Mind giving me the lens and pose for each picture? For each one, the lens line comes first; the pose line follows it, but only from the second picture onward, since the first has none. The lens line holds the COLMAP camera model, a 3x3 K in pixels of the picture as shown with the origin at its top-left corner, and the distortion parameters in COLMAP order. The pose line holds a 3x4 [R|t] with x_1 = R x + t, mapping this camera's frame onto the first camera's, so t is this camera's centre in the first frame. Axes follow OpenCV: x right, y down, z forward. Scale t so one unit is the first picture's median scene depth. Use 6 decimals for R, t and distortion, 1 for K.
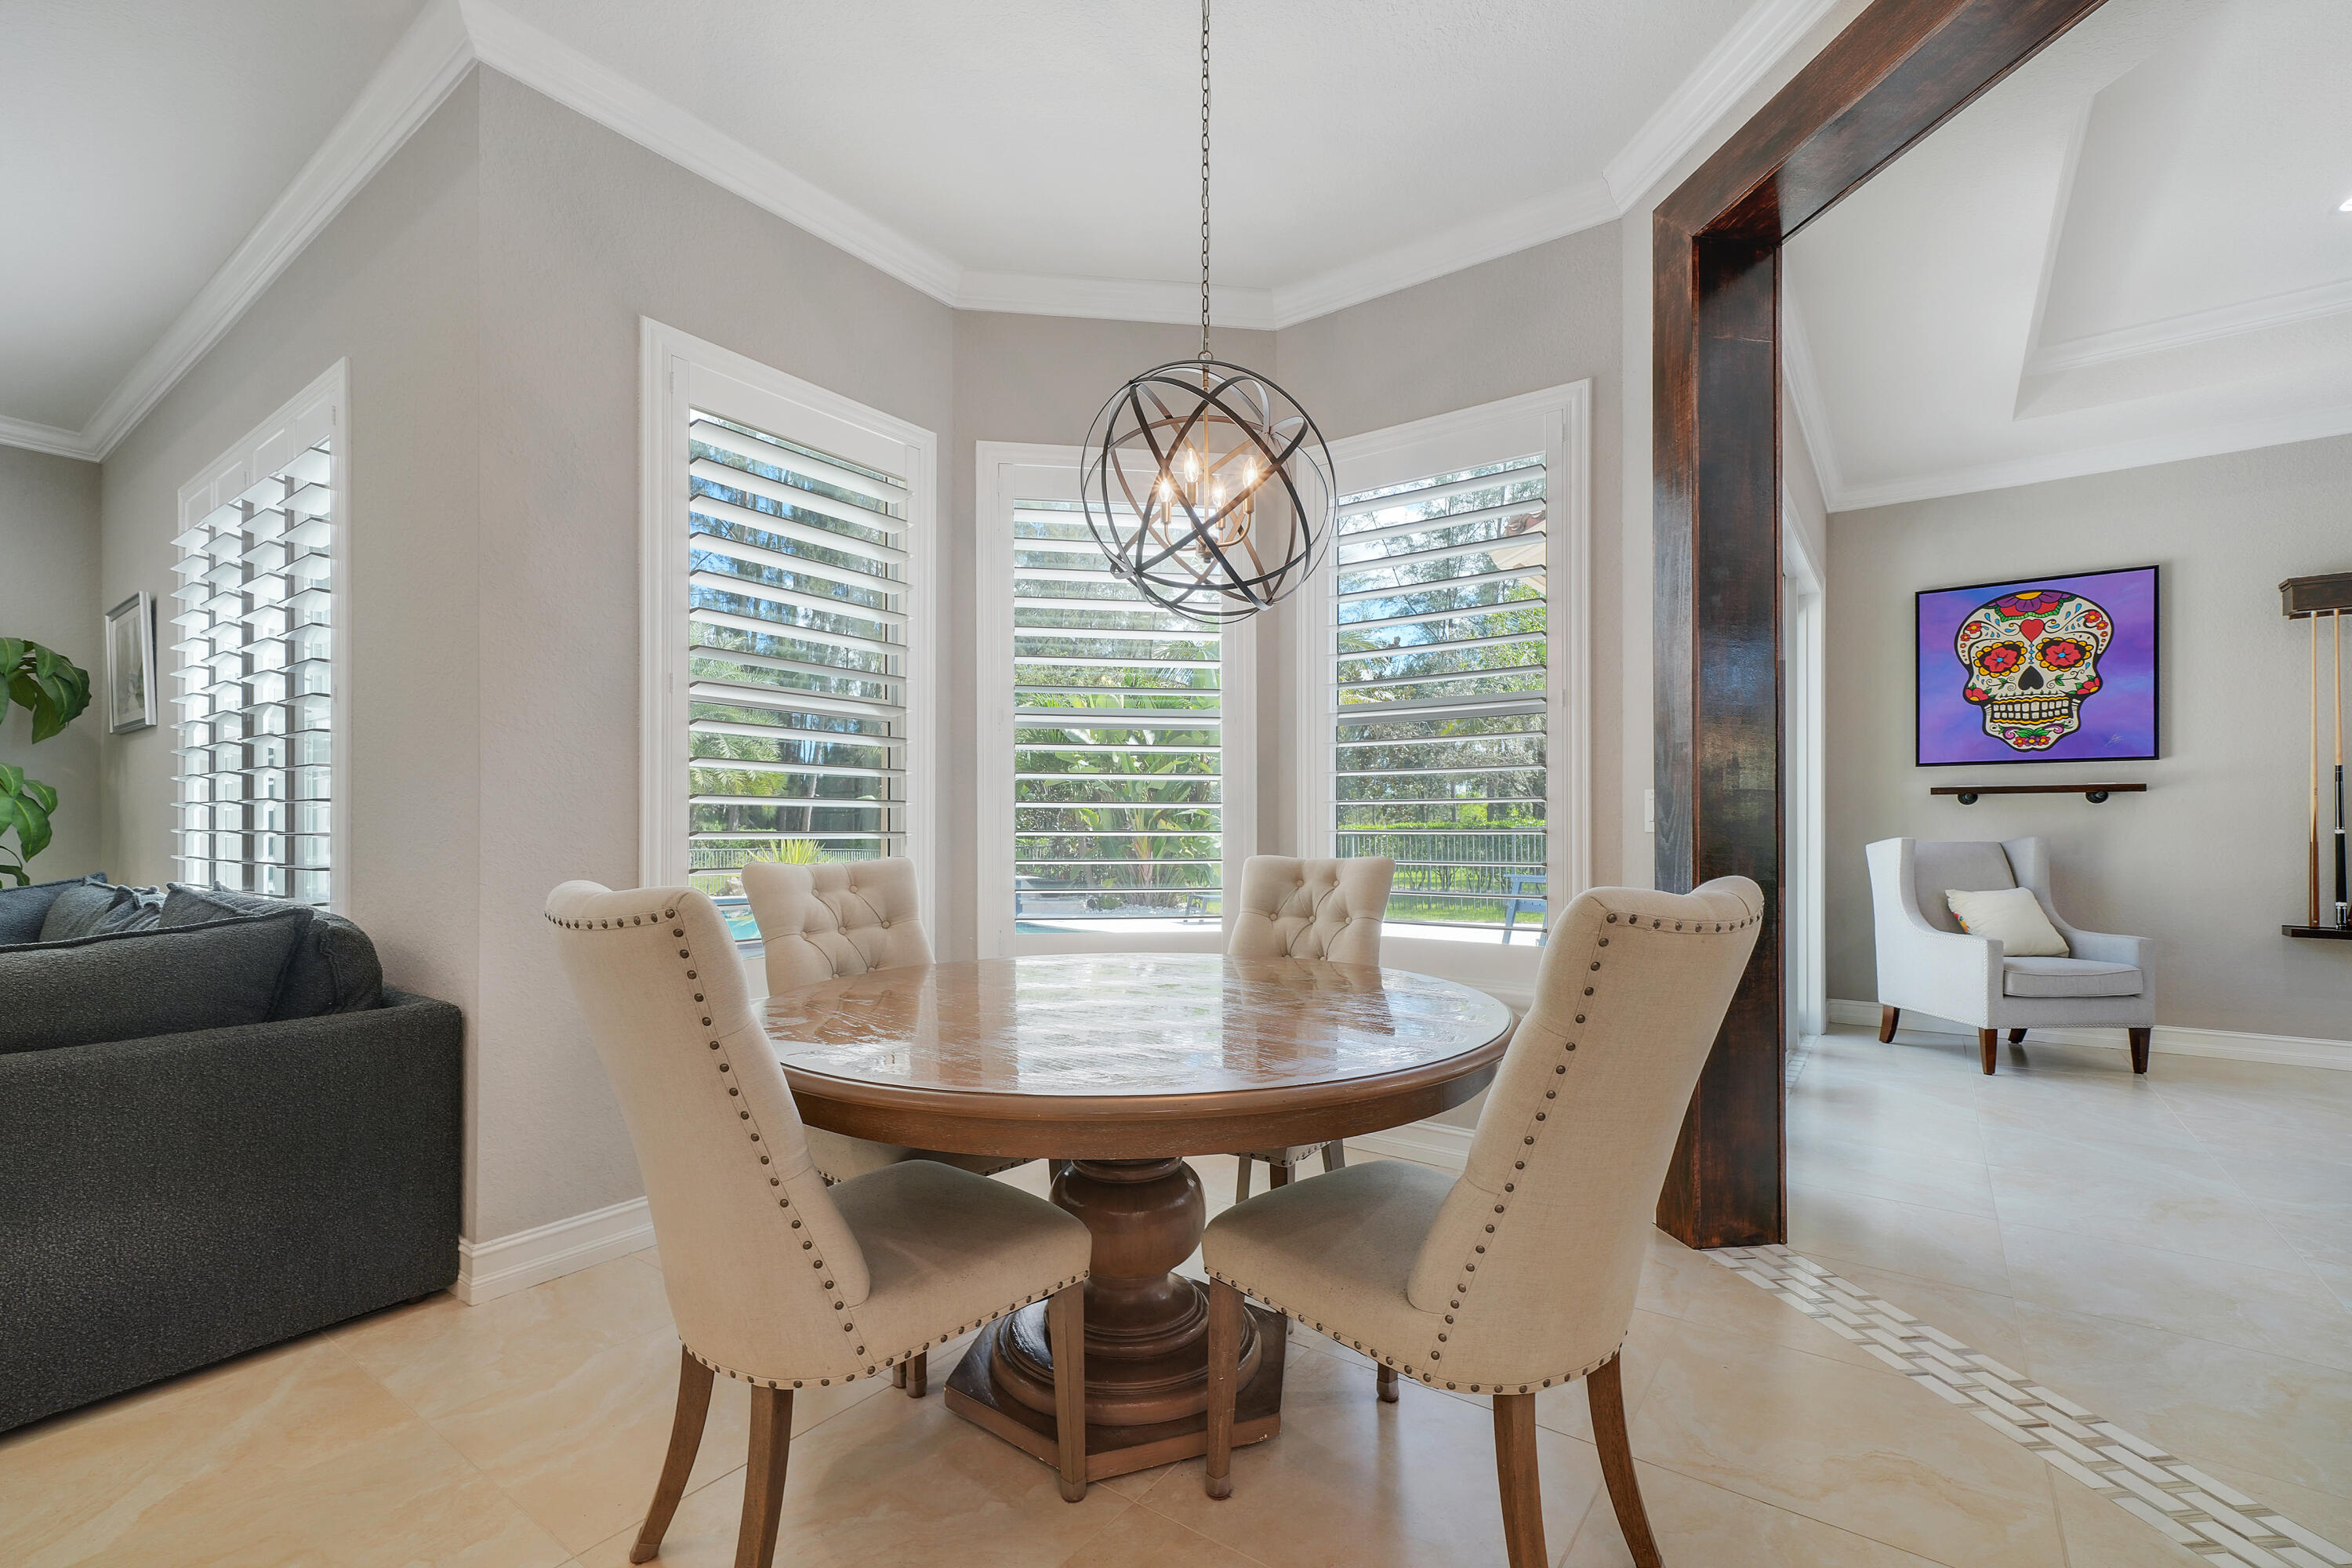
lens RADIAL K [[1024.2, 0, 1159.4], [0, 1024.2, 834.1], [0, 0, 1]] dist [-0.000943, 0.002659]
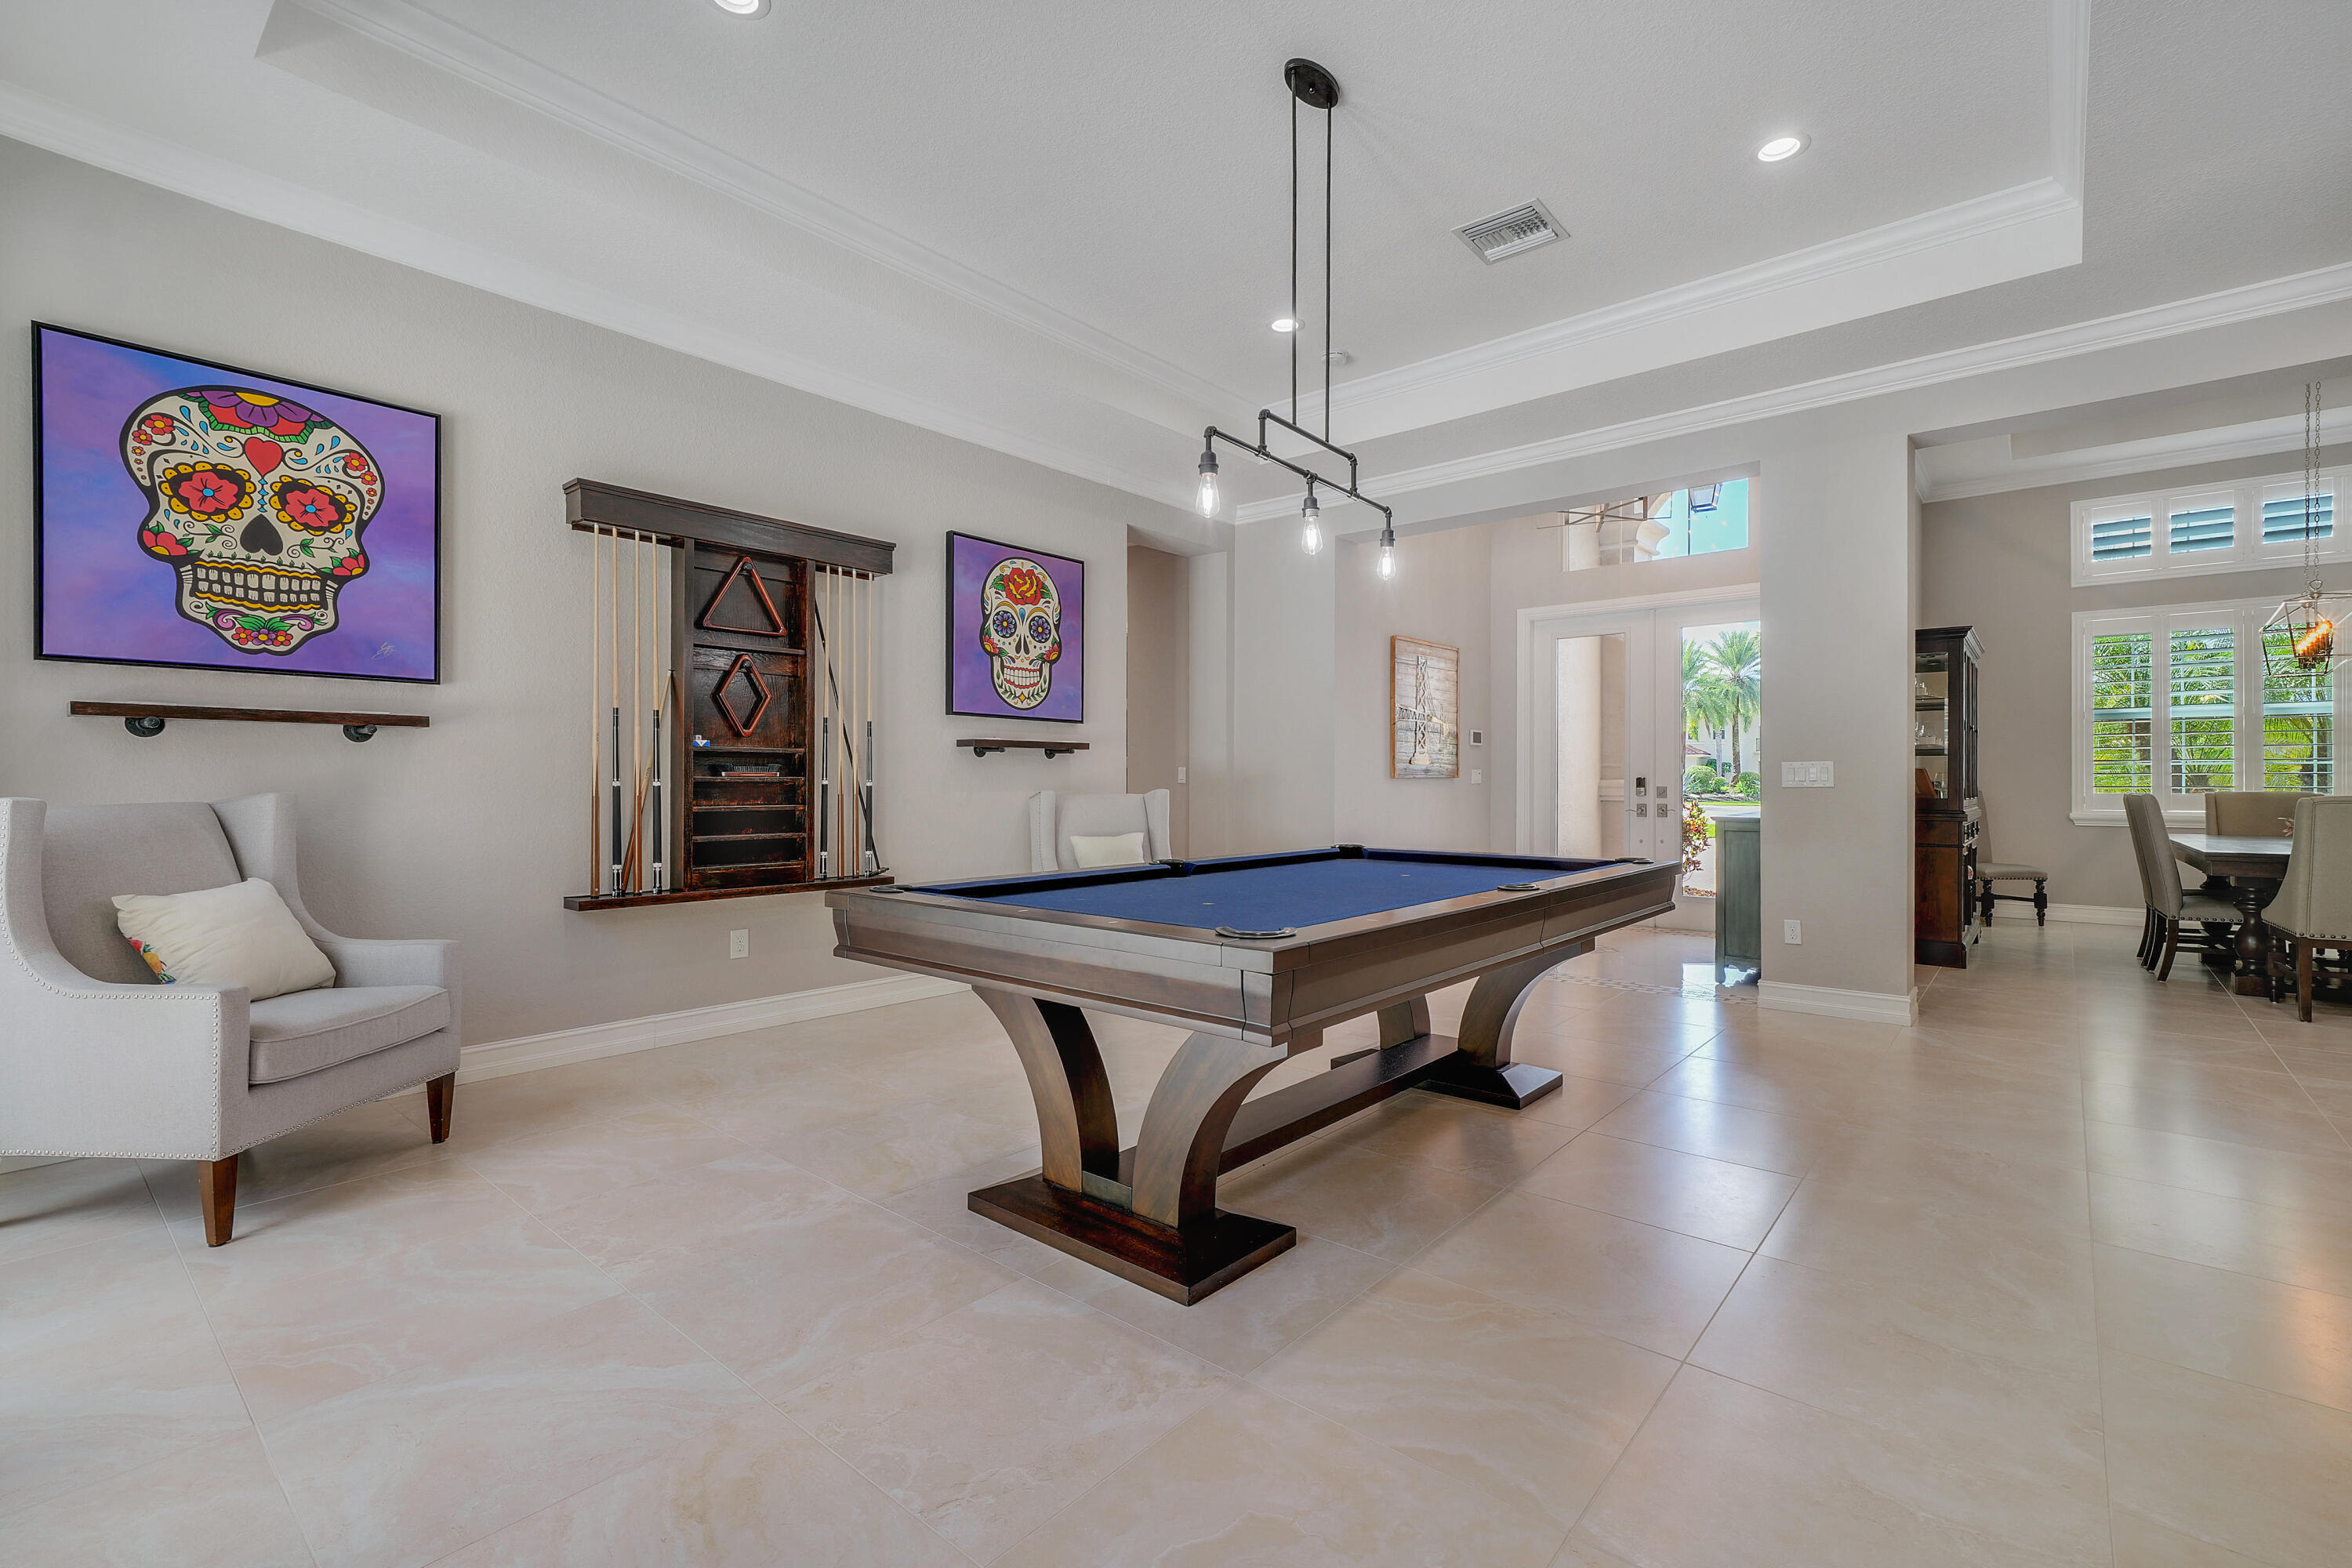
lens RADIAL K [[1024.2, 0, 1178.8], [0, 1024.2, 773.8], [0, 0, 1]] dist [-0.000943, 0.002659]
pose [[0.059763, 0.005723, 0.998196, 0.277156], [0.004835, 0.999970, -0.006022, -0.002758], [-0.998201, 0.005187, 0.059734, 0.425292]]
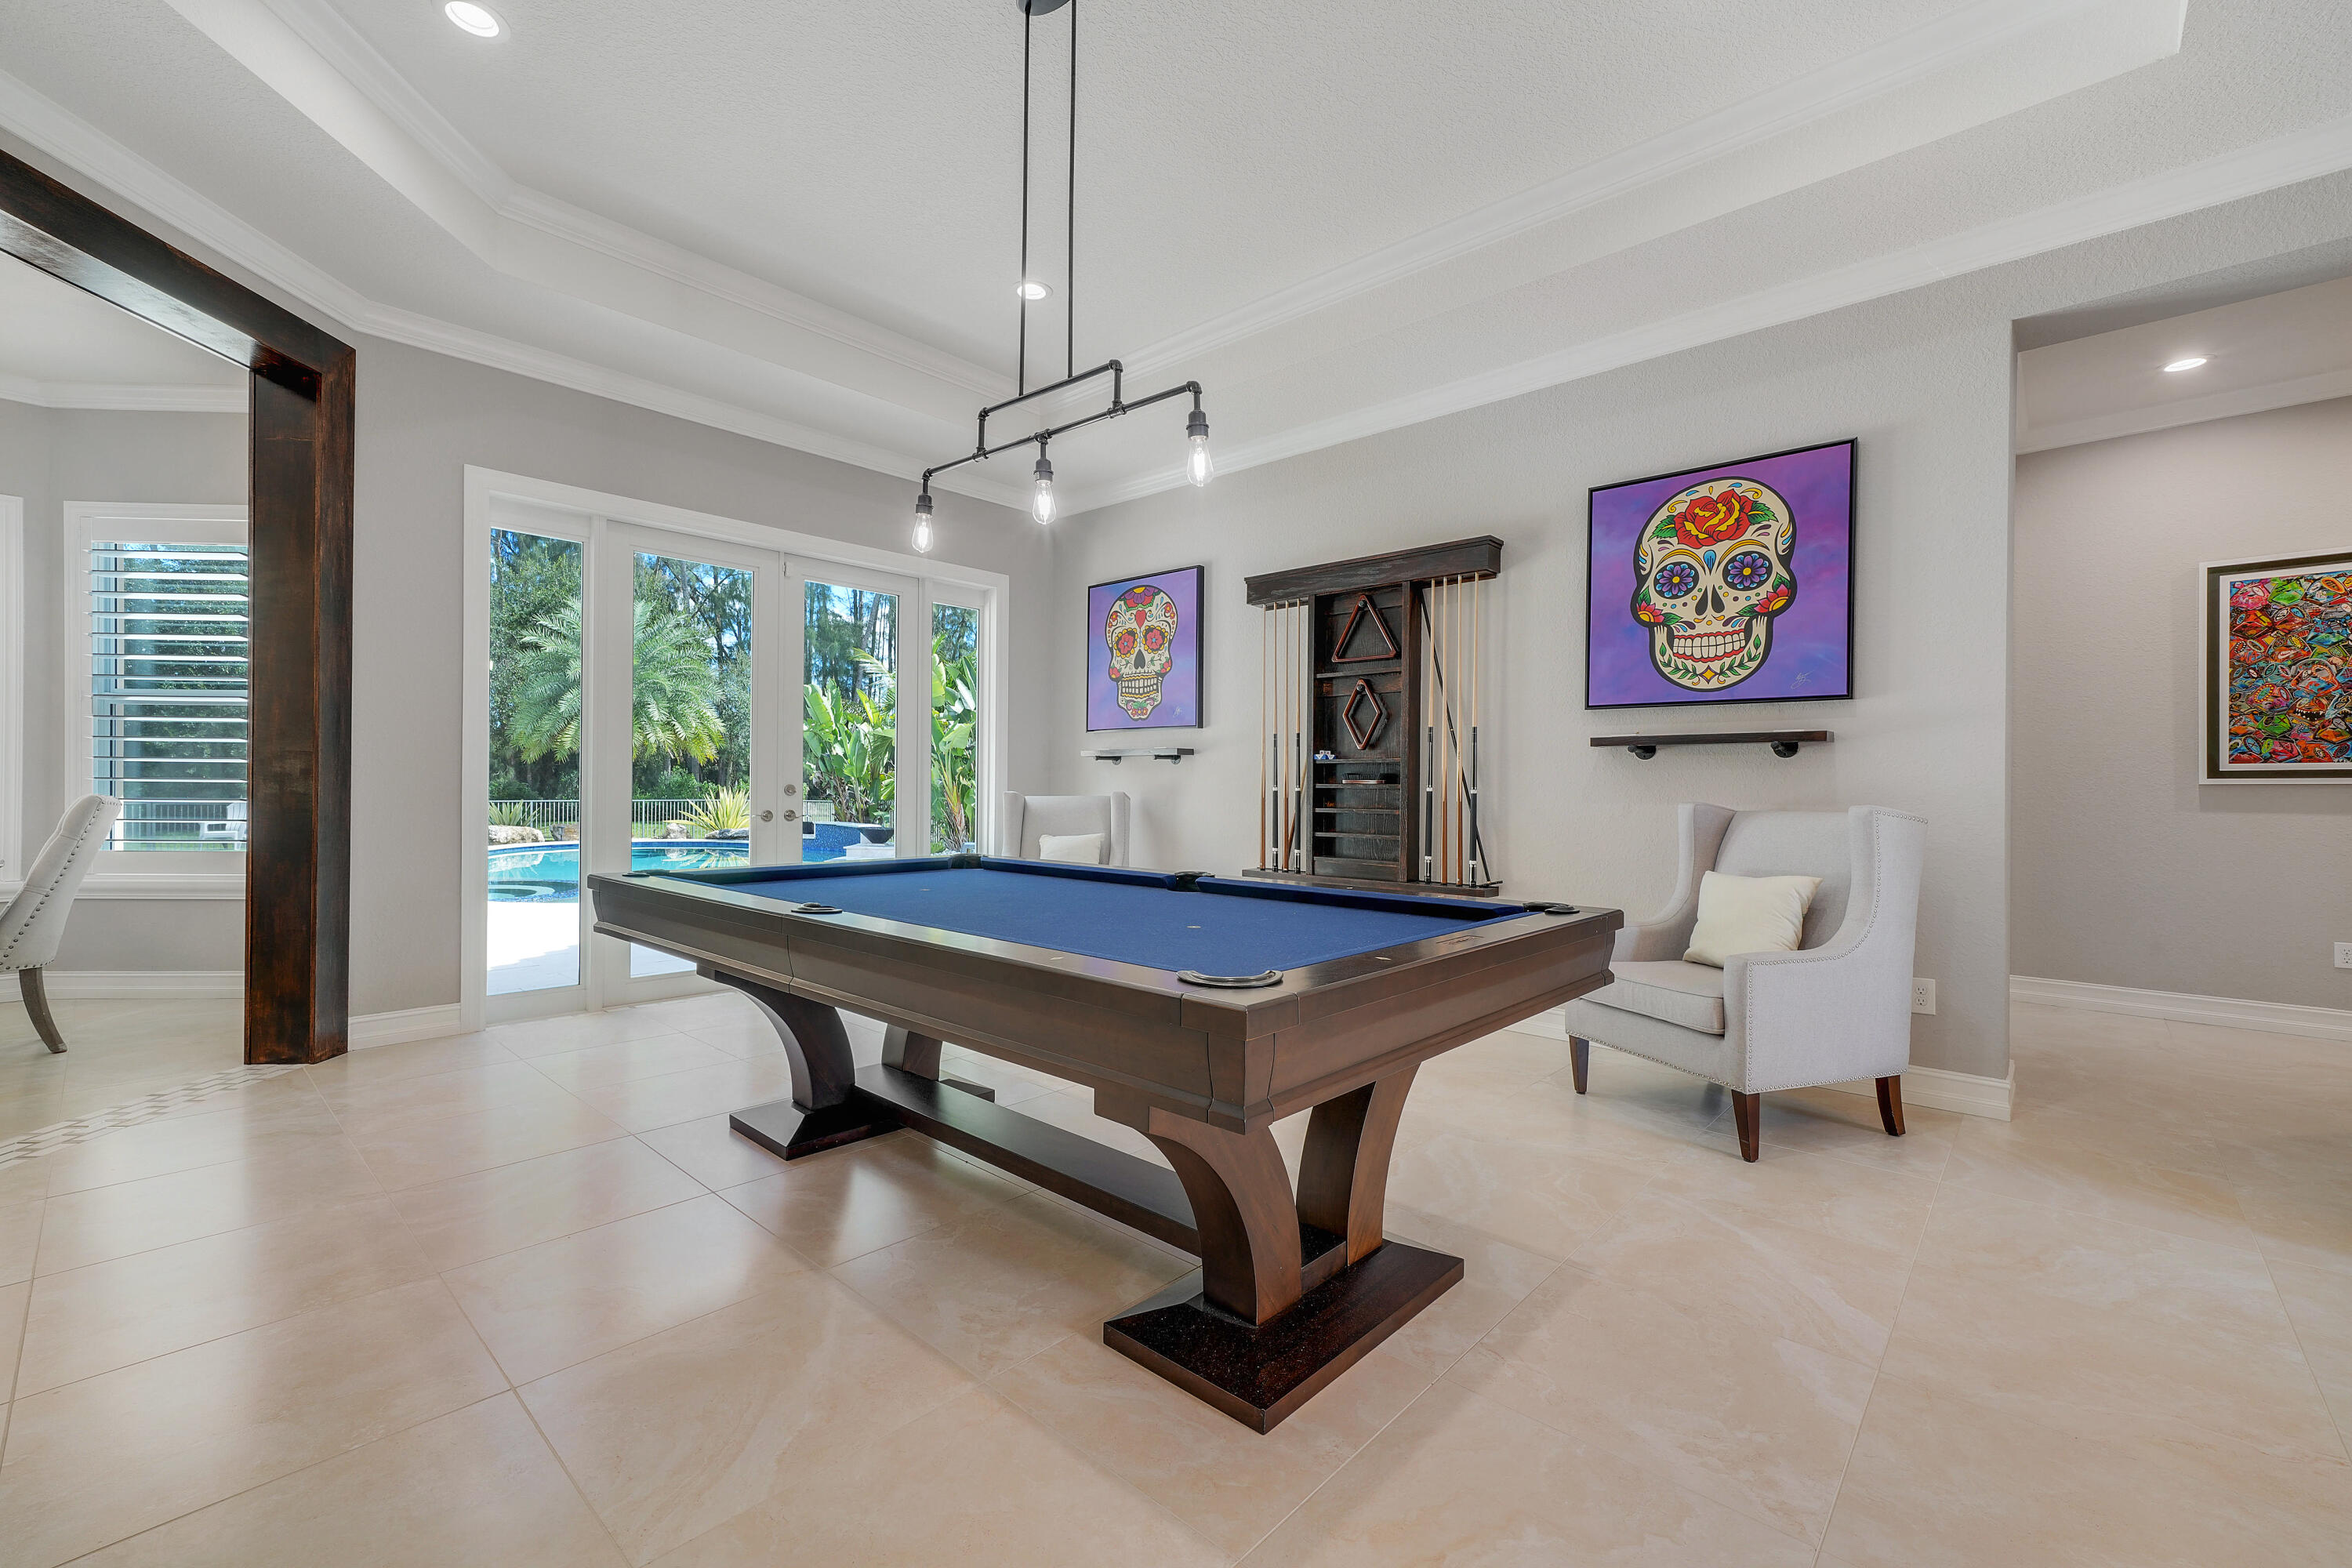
lens RADIAL K [[1024.2, 0, 1222.5], [0, 1024.2, 791.6], [0, 0, 1]] dist [-0.000943, 0.002659]
pose [[0.995415, 0.007735, -0.095338, 1.081991], [-0.007971, 0.999966, -0.002093, 0.003113], [0.095318, 0.002843, 0.995443, -0.175328]]
